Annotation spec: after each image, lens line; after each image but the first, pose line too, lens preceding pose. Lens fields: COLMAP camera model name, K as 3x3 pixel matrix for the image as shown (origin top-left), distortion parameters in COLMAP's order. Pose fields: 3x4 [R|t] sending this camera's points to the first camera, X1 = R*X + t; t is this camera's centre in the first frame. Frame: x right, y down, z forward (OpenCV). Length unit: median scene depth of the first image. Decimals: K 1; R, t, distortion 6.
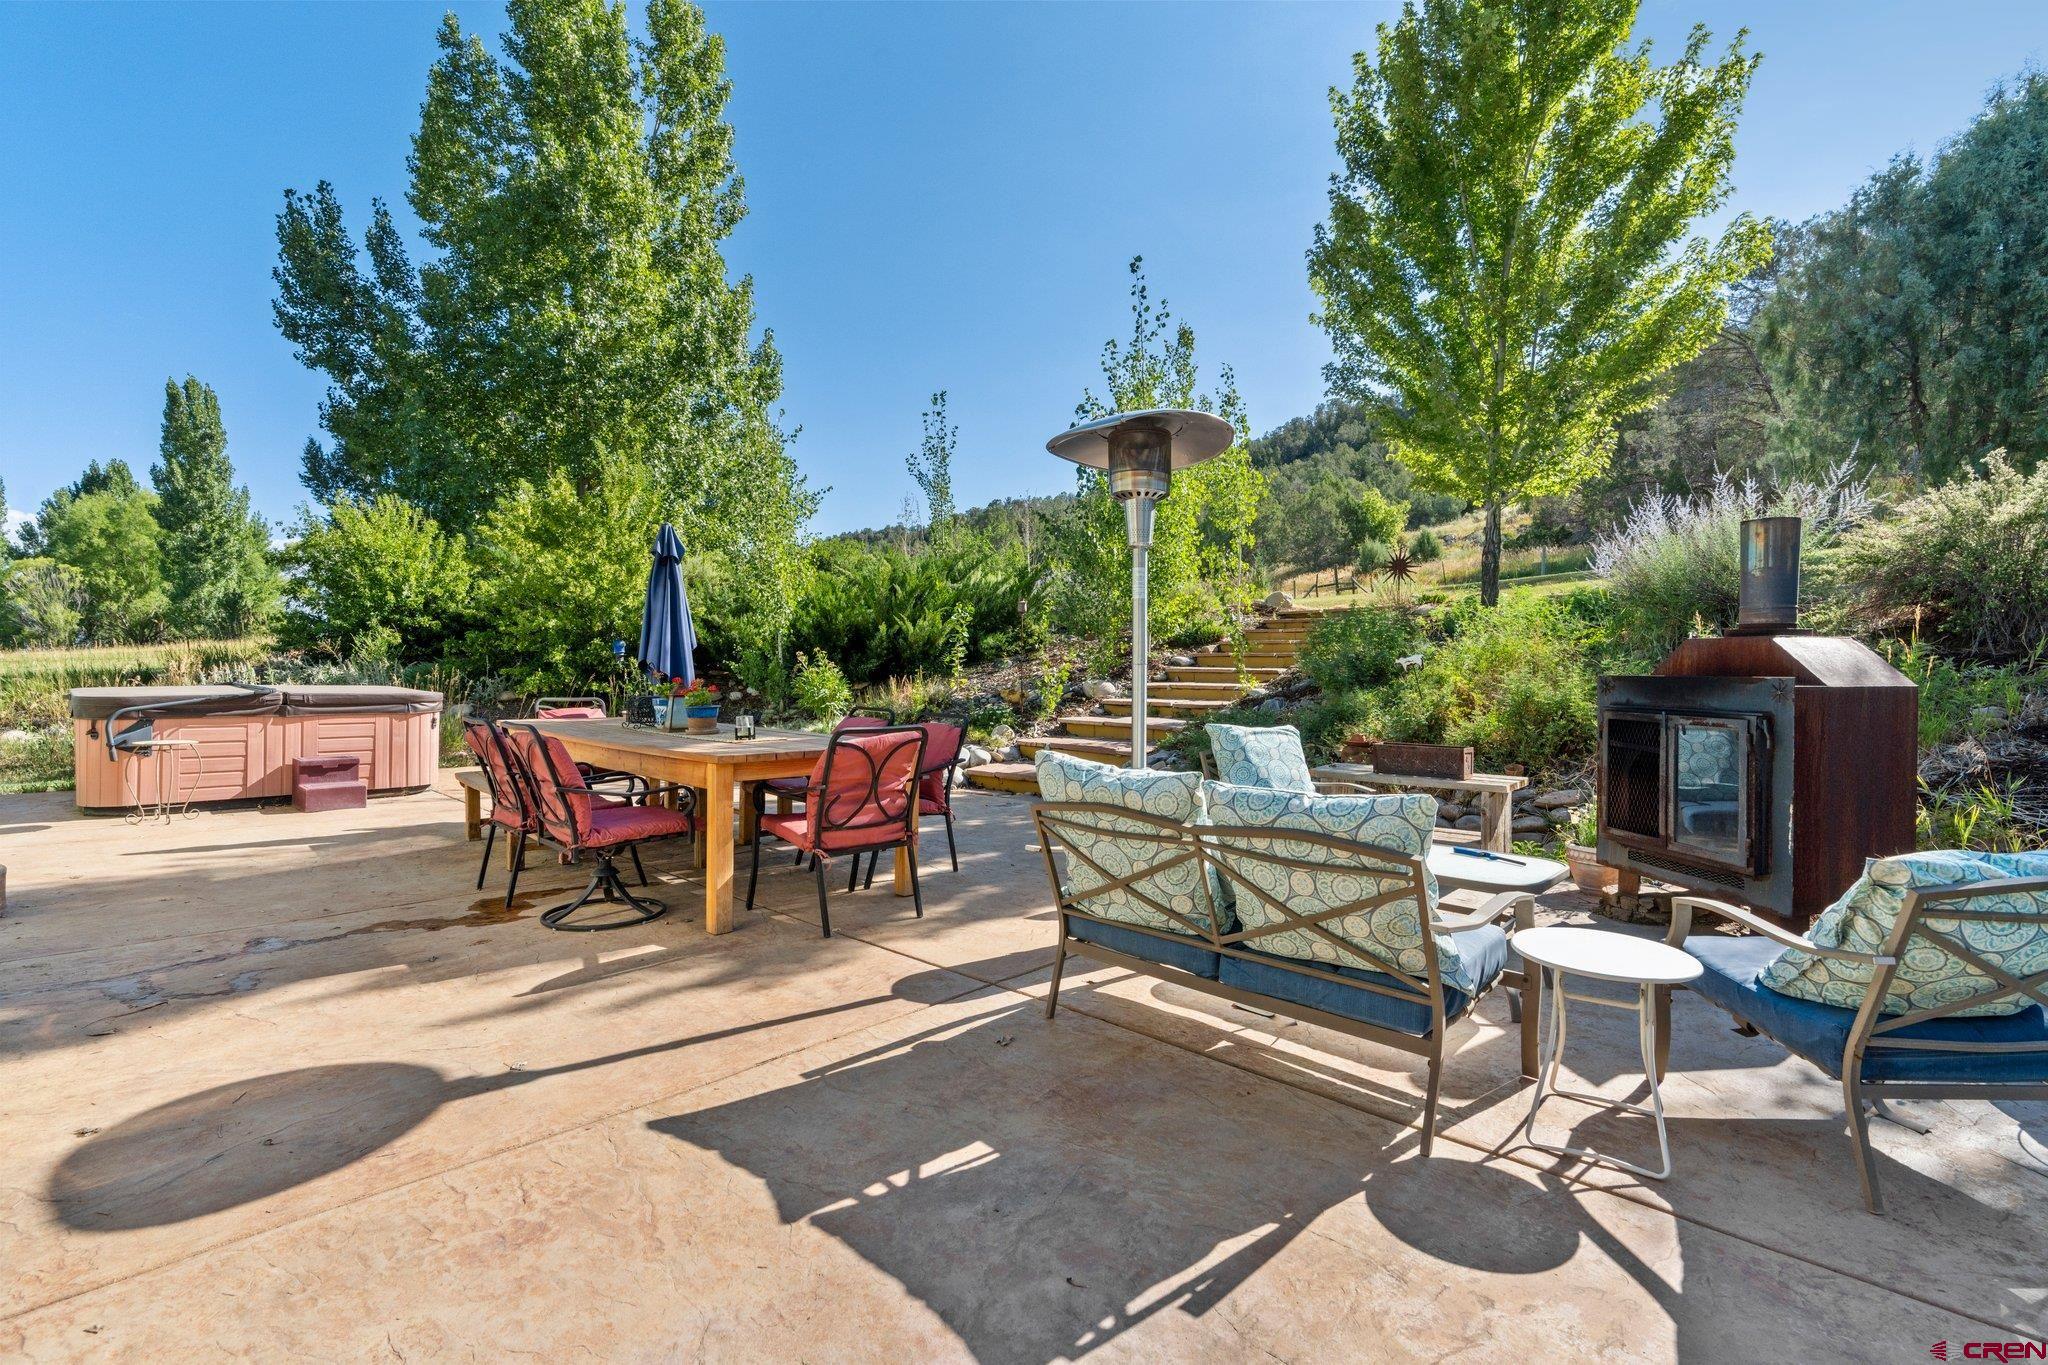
lens RADIAL K [[942.5, 0, 1018.1], [0, 942.5, 679.5], [0, 0, 1]] dist [-0.005342, 0.000174]
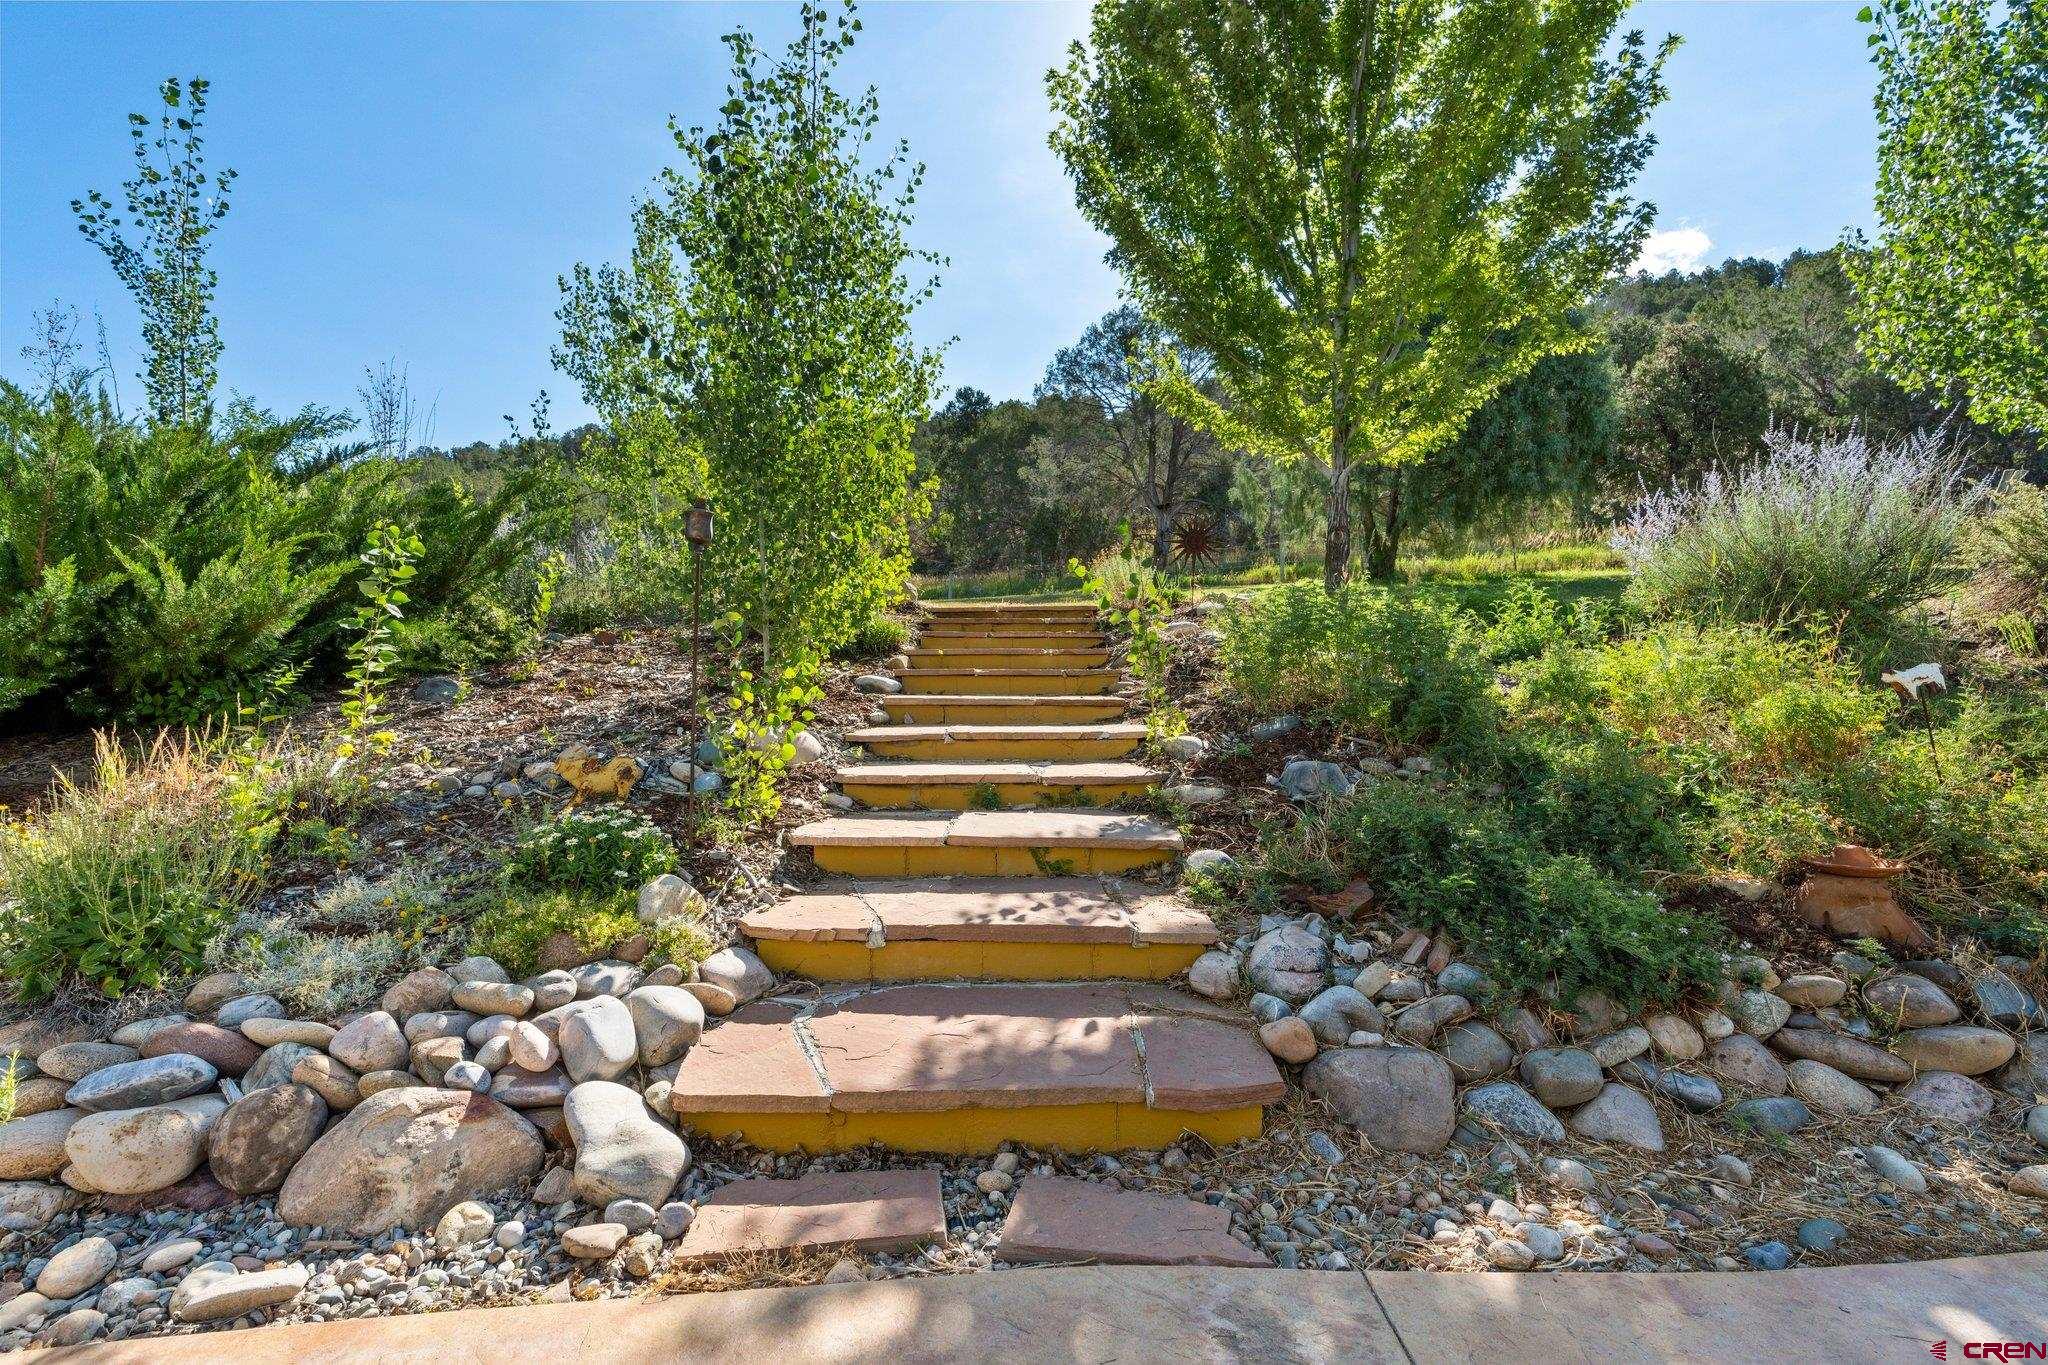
lens RADIAL K [[942.5, 0, 1033.7], [0, 942.5, 666.8], [0, 0, 1]] dist [-0.005342, 0.000174]
pose [[0.727347, 0.014909, 0.686108, -0.118248], [0.014875, 0.999187, -0.037482, -0.008339], [-0.686108, 0.037468, 0.726534, 0.537102]]
